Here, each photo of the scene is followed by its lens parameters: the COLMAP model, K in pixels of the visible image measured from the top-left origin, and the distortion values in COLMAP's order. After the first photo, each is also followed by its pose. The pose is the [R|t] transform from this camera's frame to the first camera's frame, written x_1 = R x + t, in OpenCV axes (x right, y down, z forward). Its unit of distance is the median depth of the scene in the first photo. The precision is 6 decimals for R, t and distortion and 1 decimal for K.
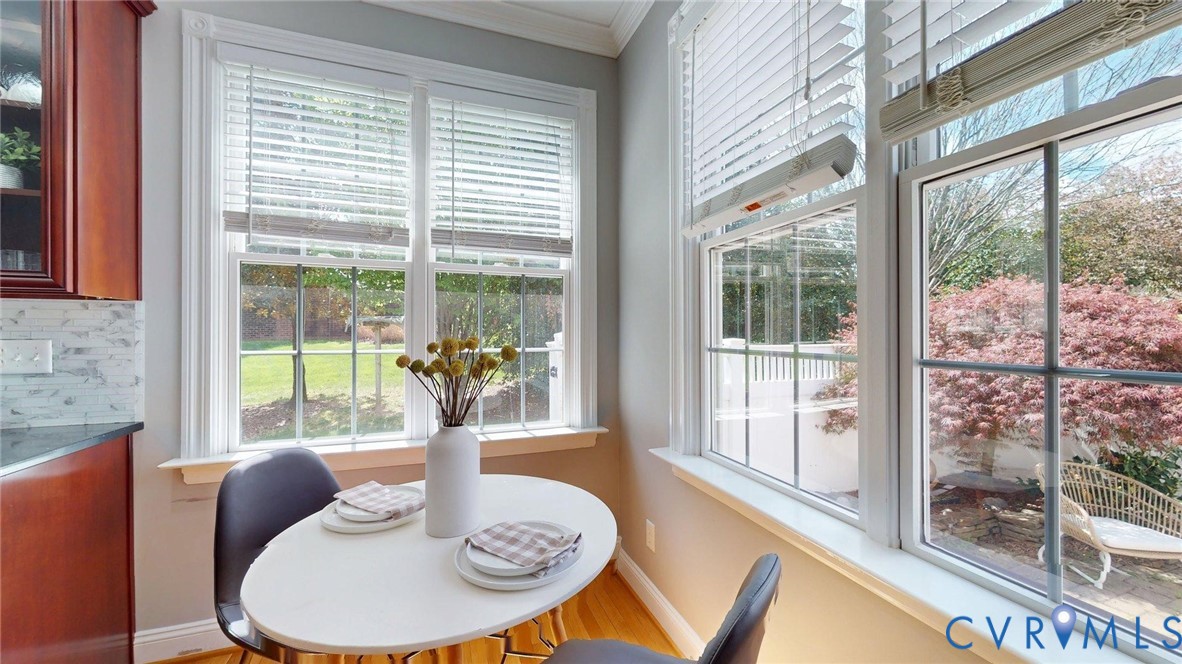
lens RADIAL K [[436.8, 0, 591.4], [0, 436.8, 338.1], [0, 0, 1]] dist [0.001873, 0.000095]
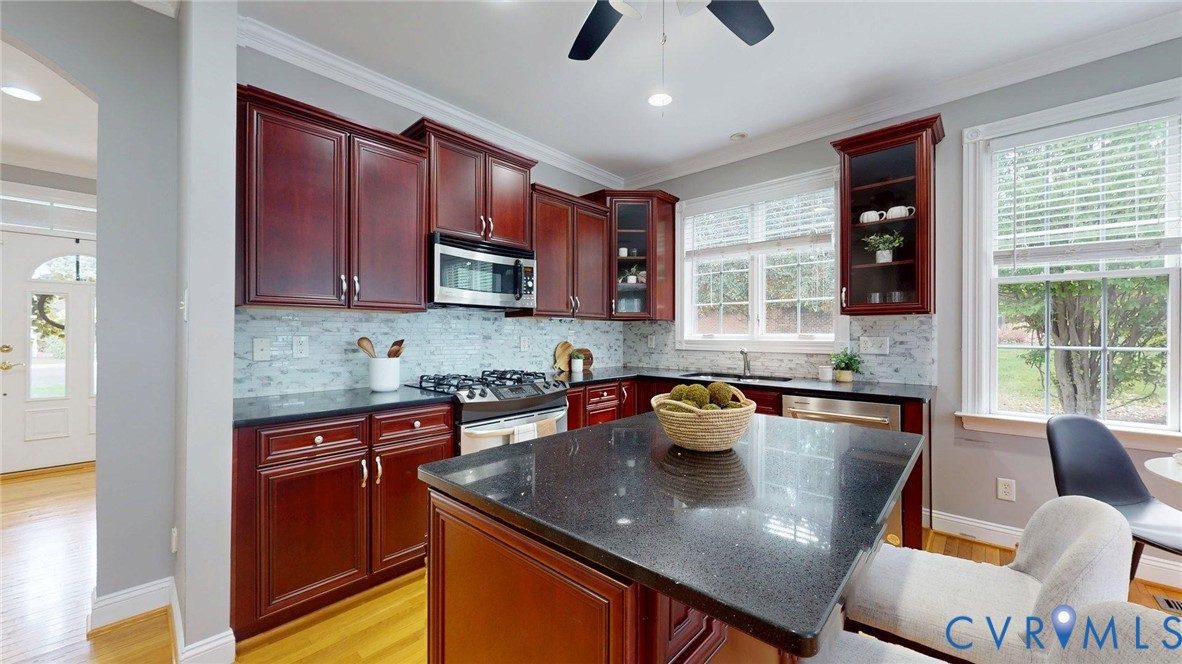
lens RADIAL K [[436.8, 0, 599.2], [0, 436.8, 331.7], [0, 0, 1]] dist [0.001873, 0.000095]
pose [[0.491211, 0.001199, -0.871040, -0.197740], [0.000482, 0.999999, 0.001648, -0.021066], [0.871041, -0.001229, 0.491210, -0.972264]]
